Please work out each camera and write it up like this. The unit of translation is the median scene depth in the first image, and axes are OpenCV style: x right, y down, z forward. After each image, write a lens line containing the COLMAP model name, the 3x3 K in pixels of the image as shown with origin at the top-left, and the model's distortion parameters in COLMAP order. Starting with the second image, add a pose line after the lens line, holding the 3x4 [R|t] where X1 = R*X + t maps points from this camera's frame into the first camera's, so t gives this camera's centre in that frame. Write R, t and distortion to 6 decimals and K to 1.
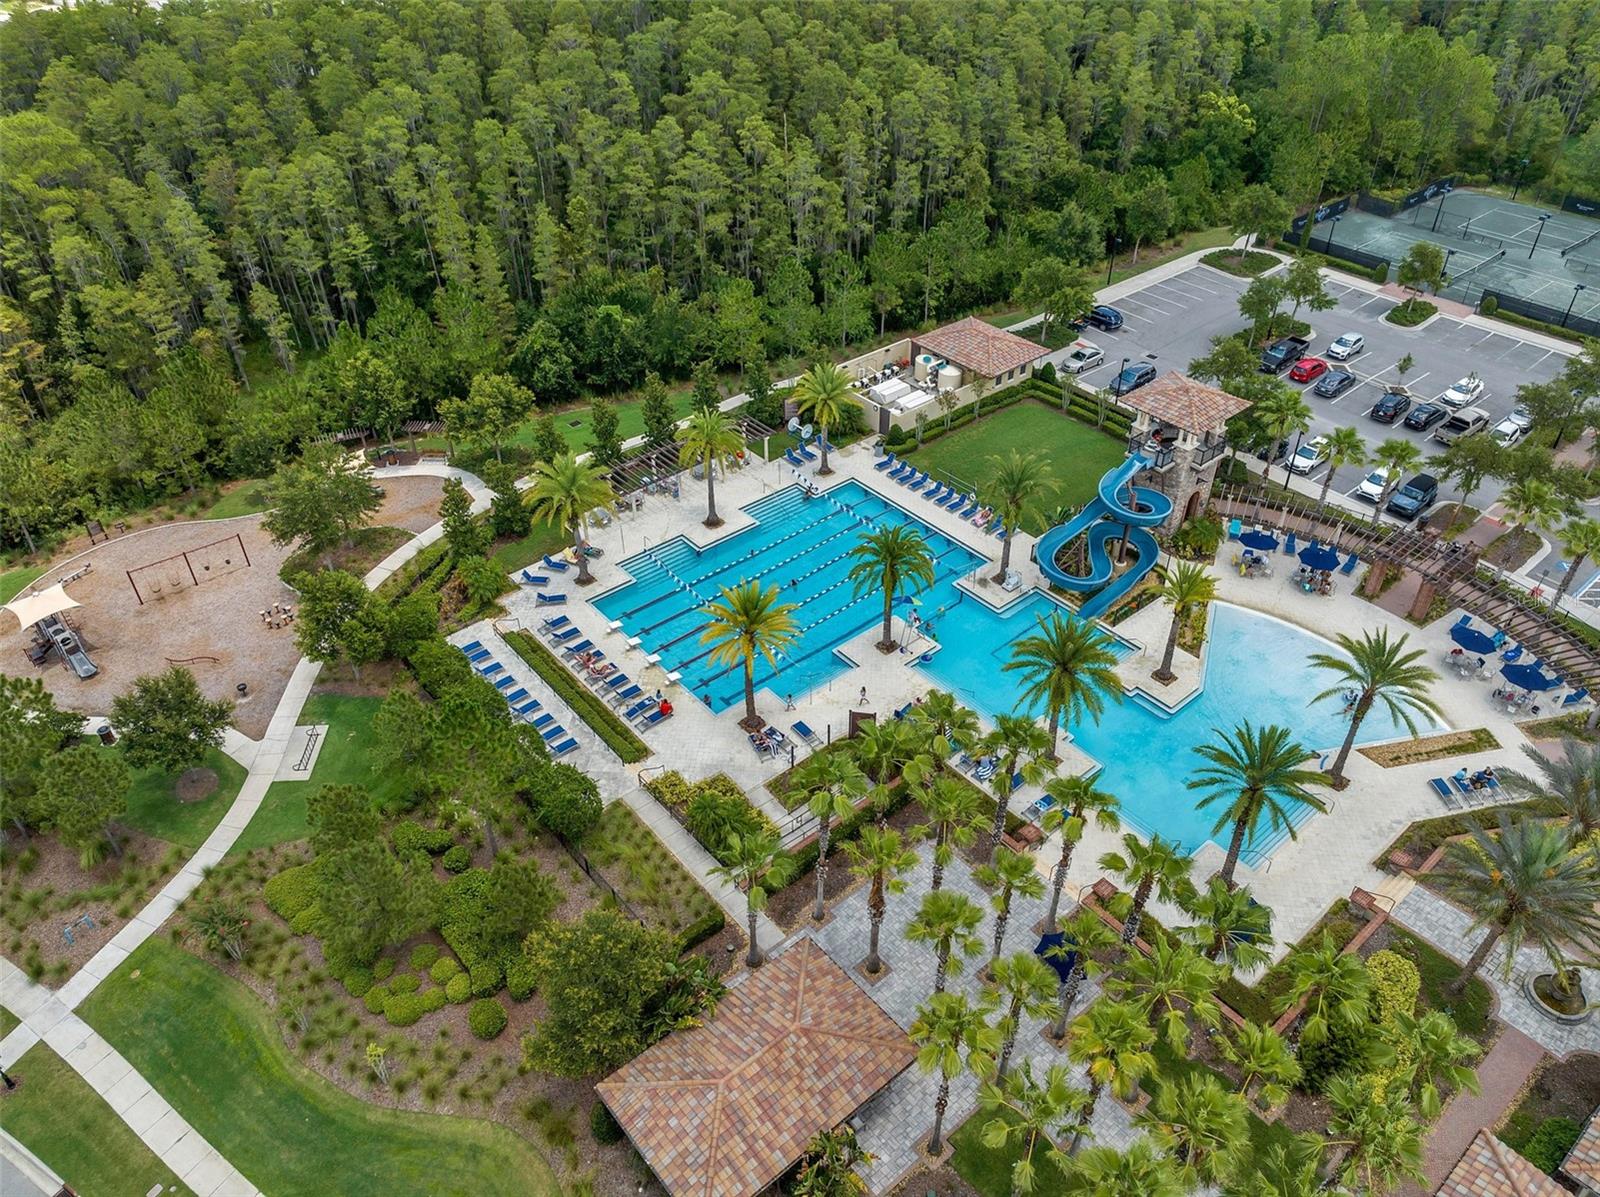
lens RADIAL K [[1111.1, 0, 800.0], [0, 1111.1, 598.5], [0, 0, 1]] dist [-0.022855, -0.002082]
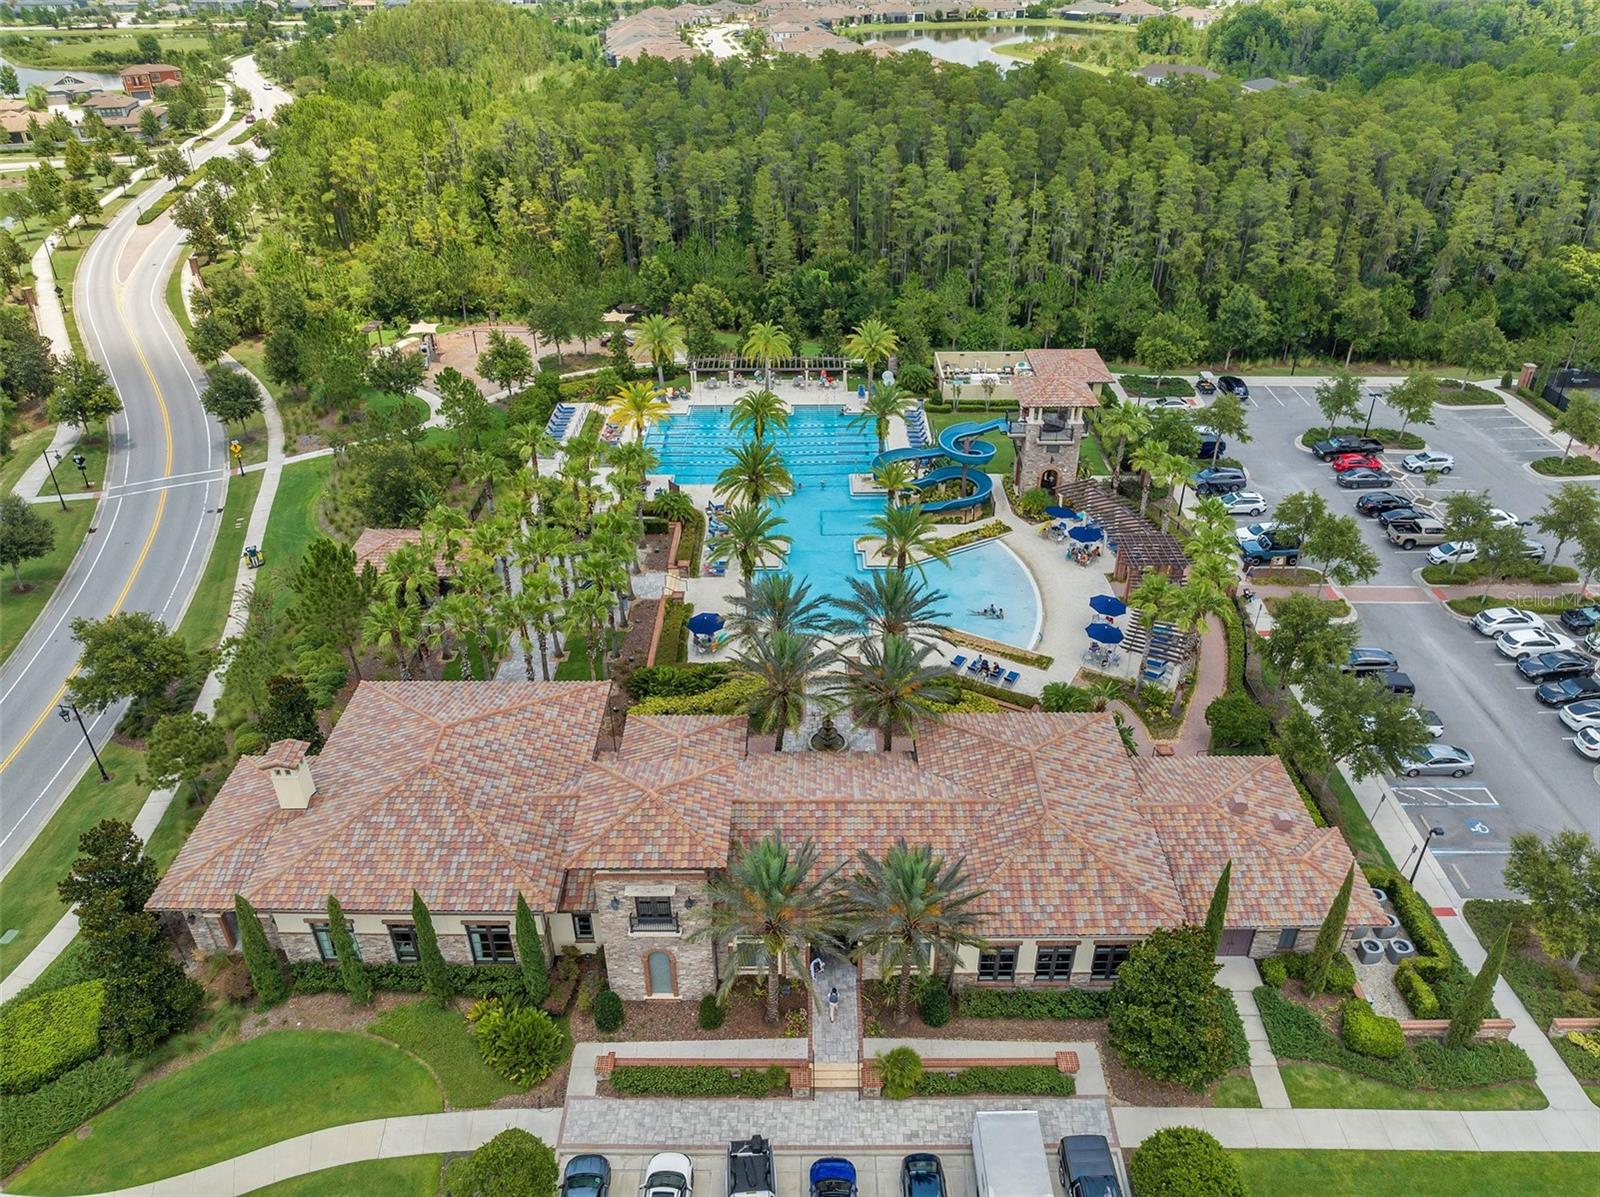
lens RADIAL K [[1111.1, 0, 800.0], [0, 1111.1, 598.5], [0, 0, 1]] dist [-0.022855, -0.002082]
pose [[0.764540, 0.344339, -0.544894, 0.939240], [-0.397160, 0.917473, 0.022531, 0.126107], [0.507684, 0.199185, 0.838202, -0.149102]]
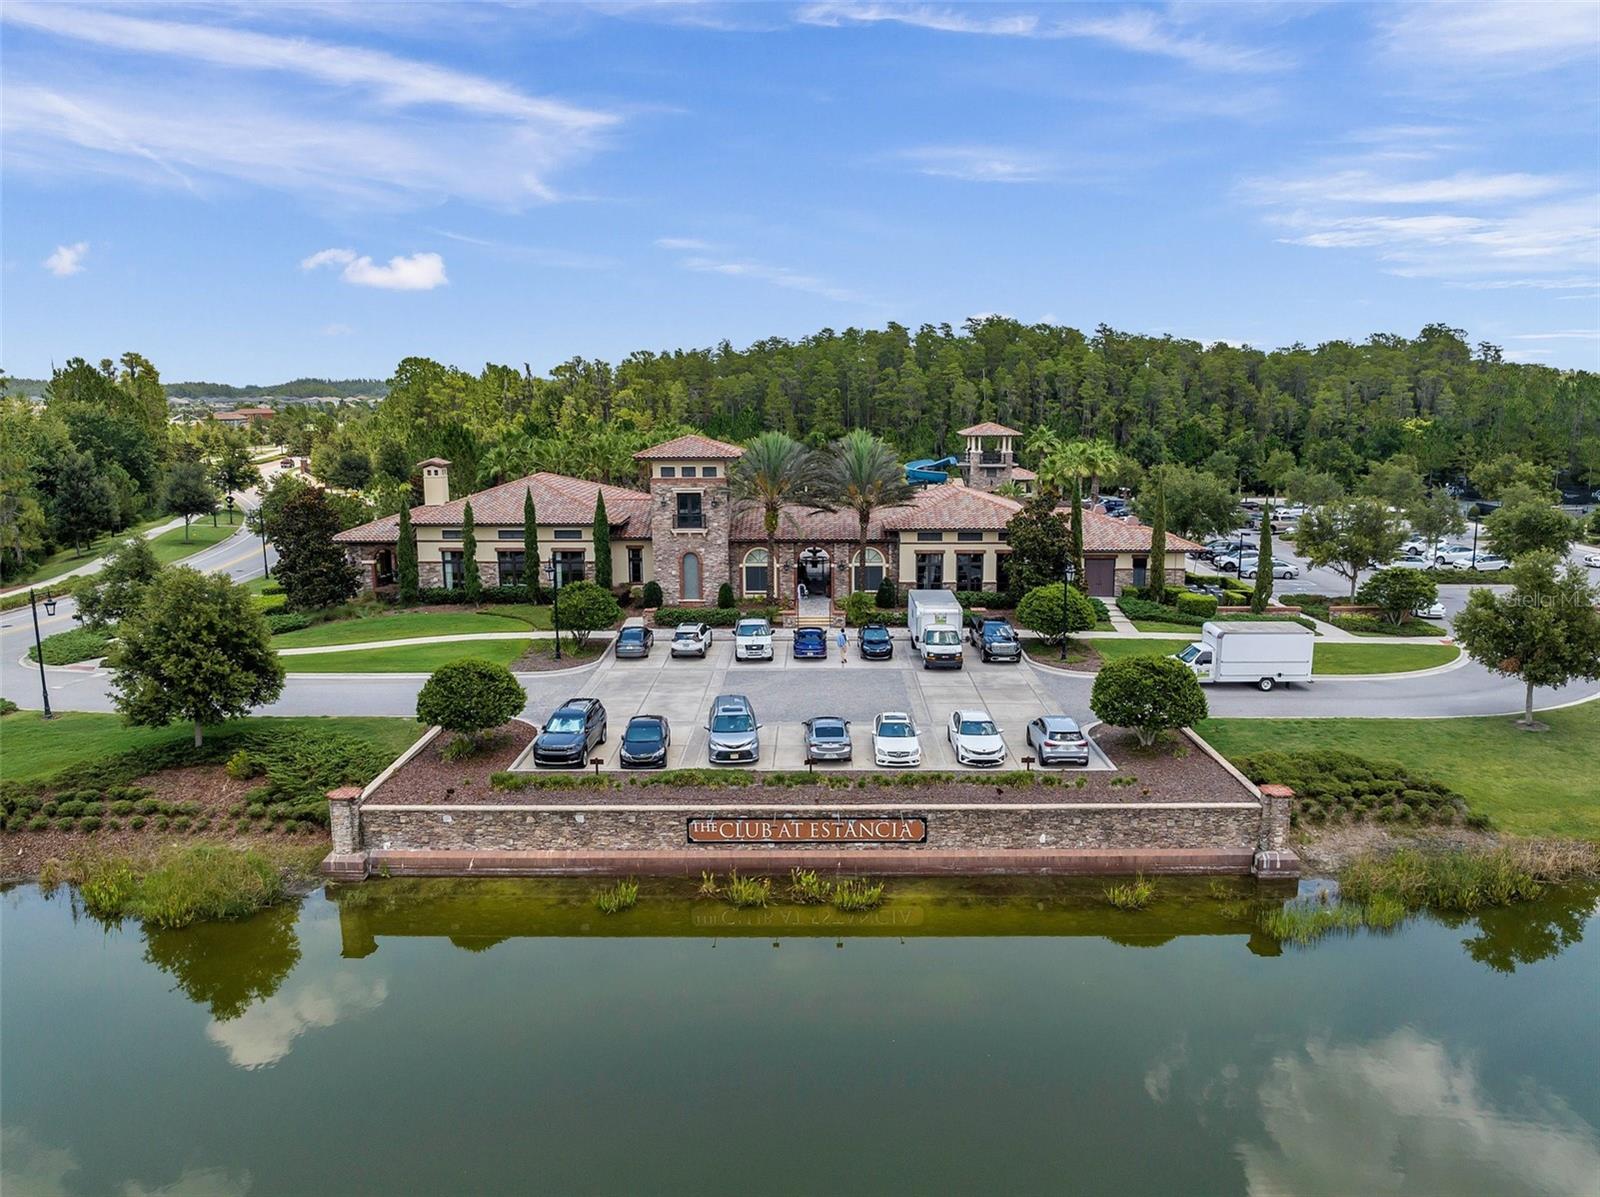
lens RADIAL K [[1119.5, 0, 823.3], [0, 1119.5, 598.3], [0, 0, 1]] dist [-0.002263, -0.001218]
pose [[0.771580, 0.126348, -0.623459, 1.307379], [-0.396084, 0.862336, -0.315428, 0.708591], [0.497777, 0.490320, 0.715405, -0.210189]]
